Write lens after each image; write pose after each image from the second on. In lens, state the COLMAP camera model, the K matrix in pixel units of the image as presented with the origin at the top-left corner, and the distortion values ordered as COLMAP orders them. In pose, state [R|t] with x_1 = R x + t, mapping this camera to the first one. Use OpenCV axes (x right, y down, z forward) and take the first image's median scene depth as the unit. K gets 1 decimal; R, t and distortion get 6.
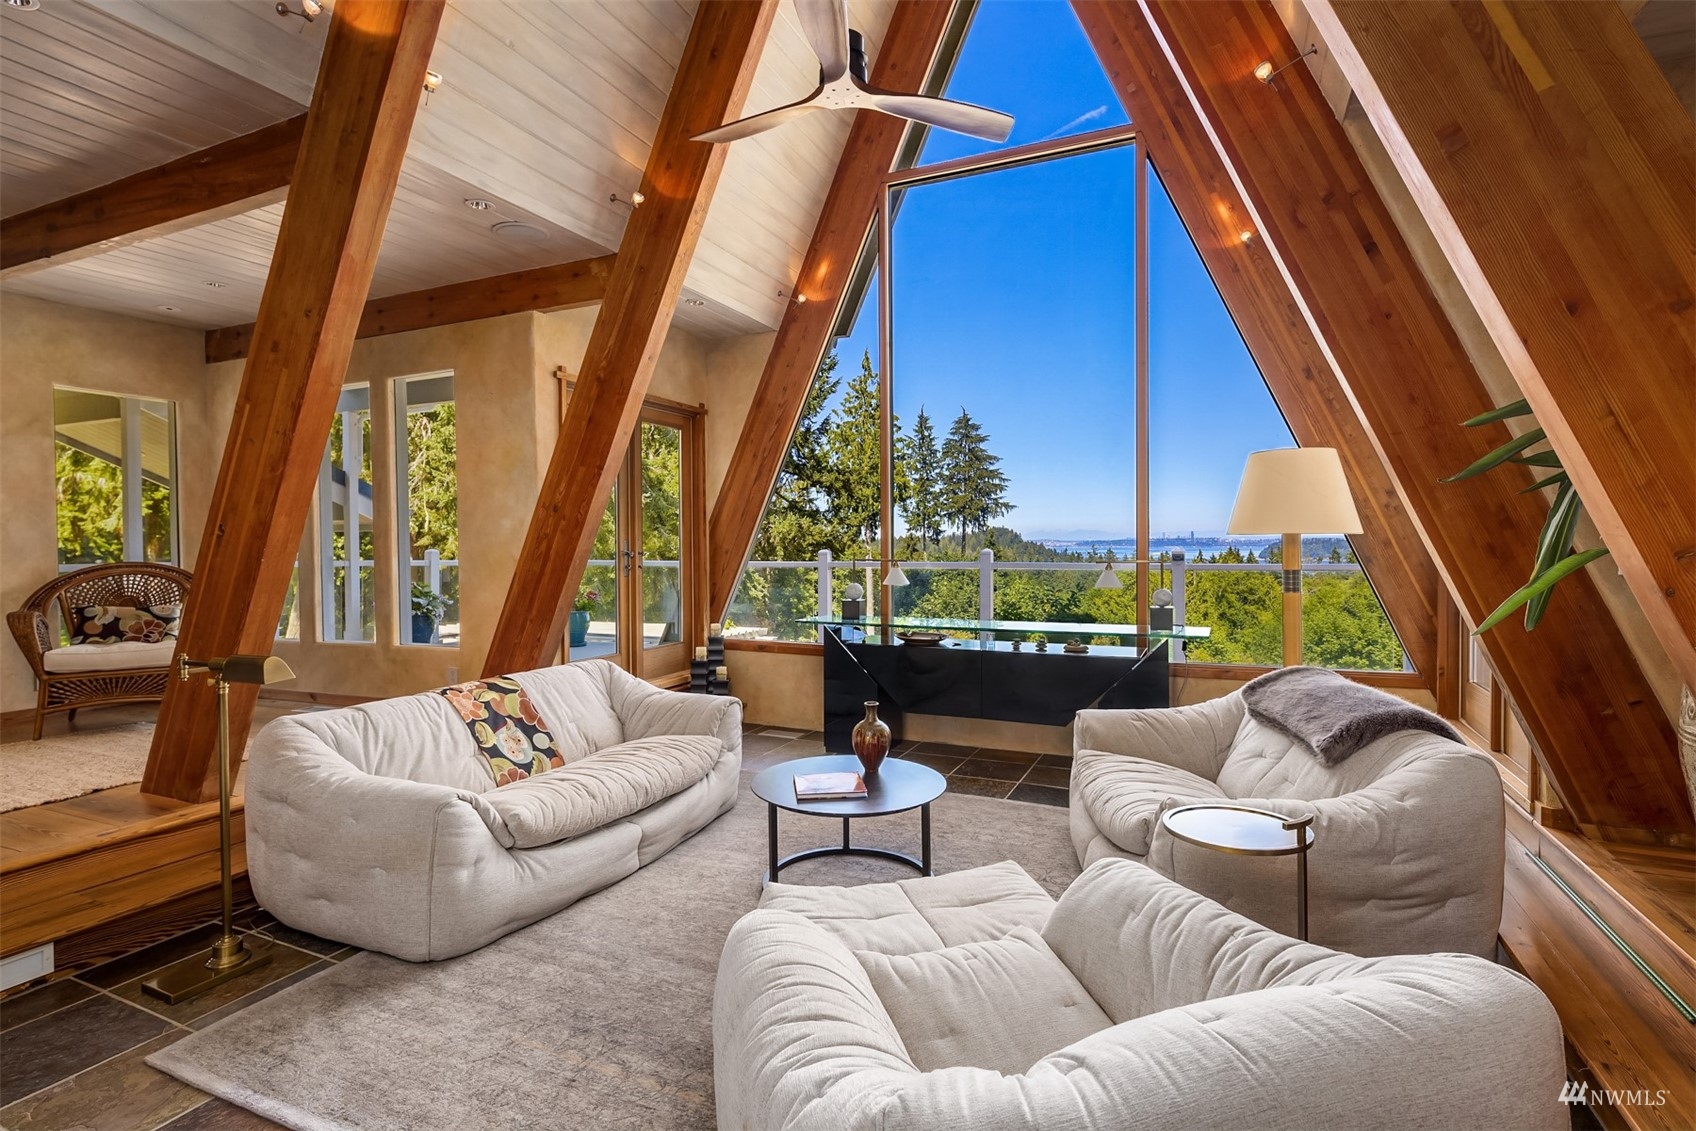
lens RADIAL K [[816.1, 0, 845.6], [0, 816.1, 556.7], [0, 0, 1]] dist [0.008445, -0.006794]
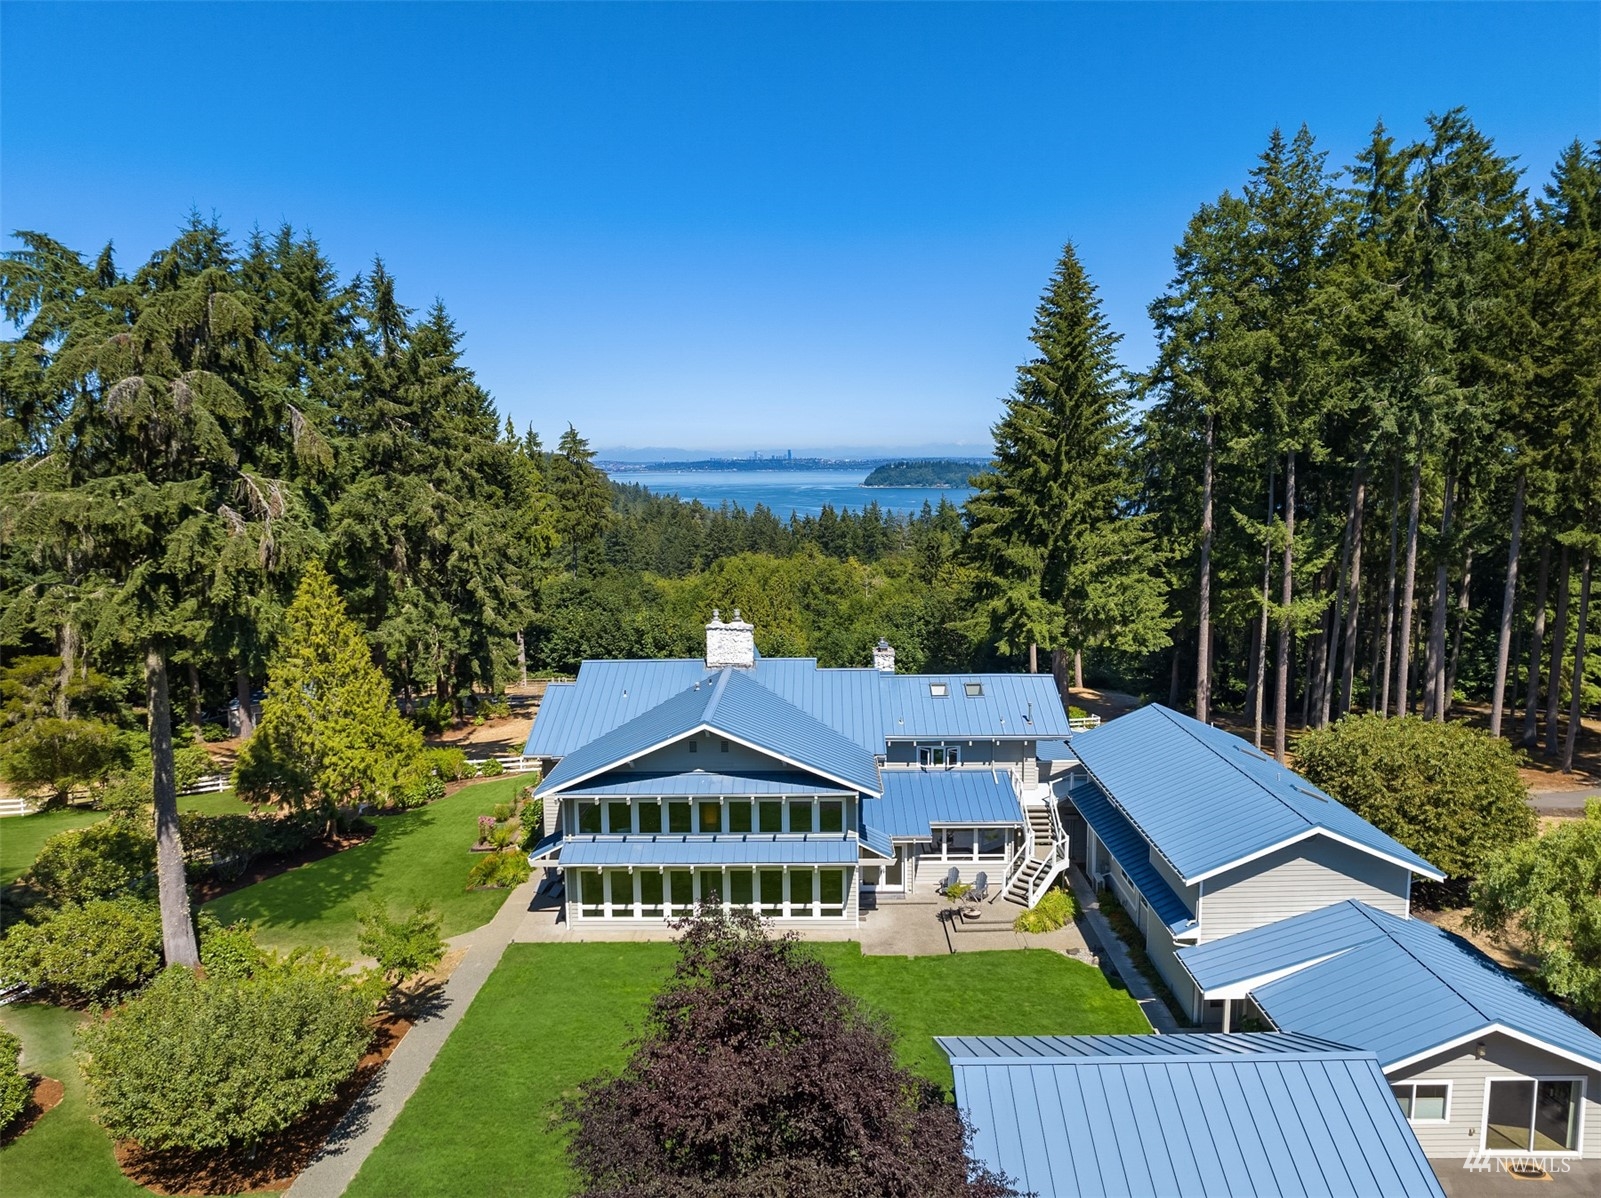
lens RADIAL K [[1125.6, 0, 800.5], [0, 1125.6, 599.0], [0, 0, 1]] dist [0.000163, -0.000018]
pose [[0.917401, -0.053195, 0.394392, -0.473508], [0.012465, 0.994381, 0.105125, -0.326980], [-0.397768, -0.091526, 0.912909, -1.238508]]
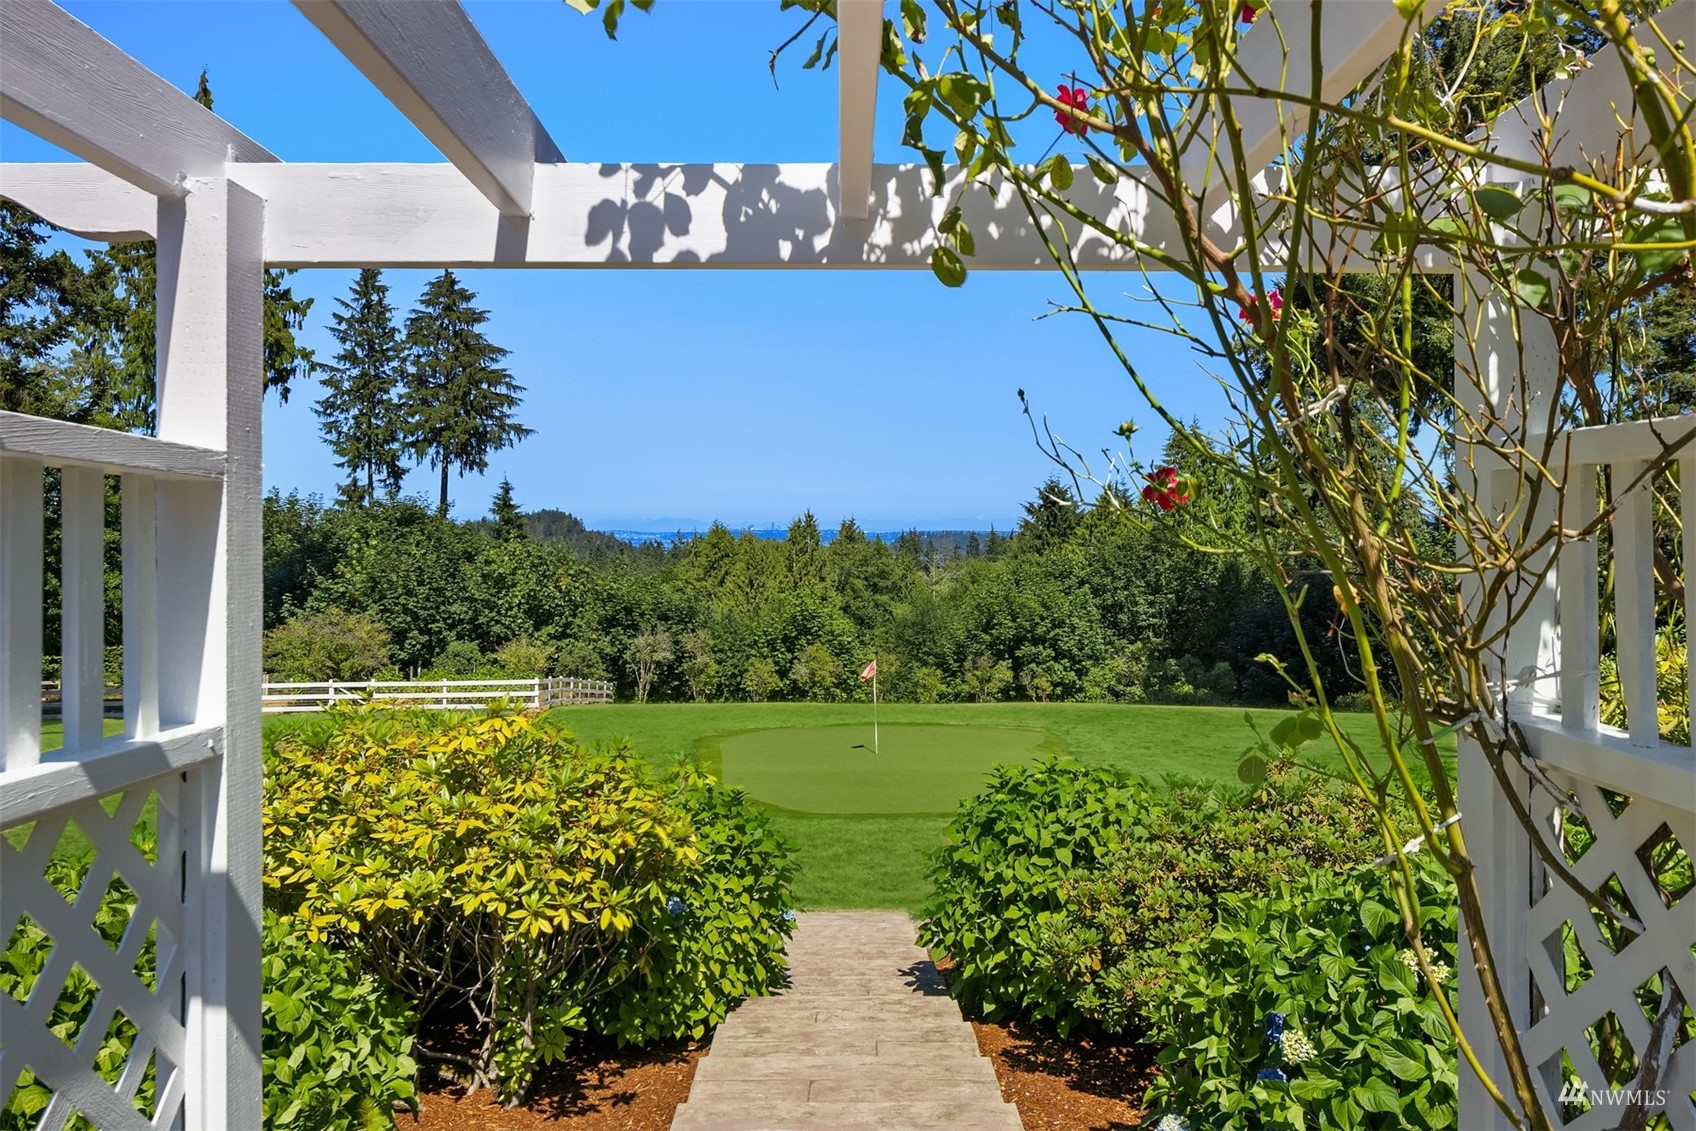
lens RADIAL K [[1123.2, 0, 848.9], [0, 1123.2, 540.2], [0, 0, 1]] dist [-0.001289, 0.000042]
pose [[0.905515, 0.006002, 0.424272, 0.214305], [0.001156, 0.999861, -0.016611, 0.100003], [-0.424313, 0.015532, 0.905382, 0.491203]]
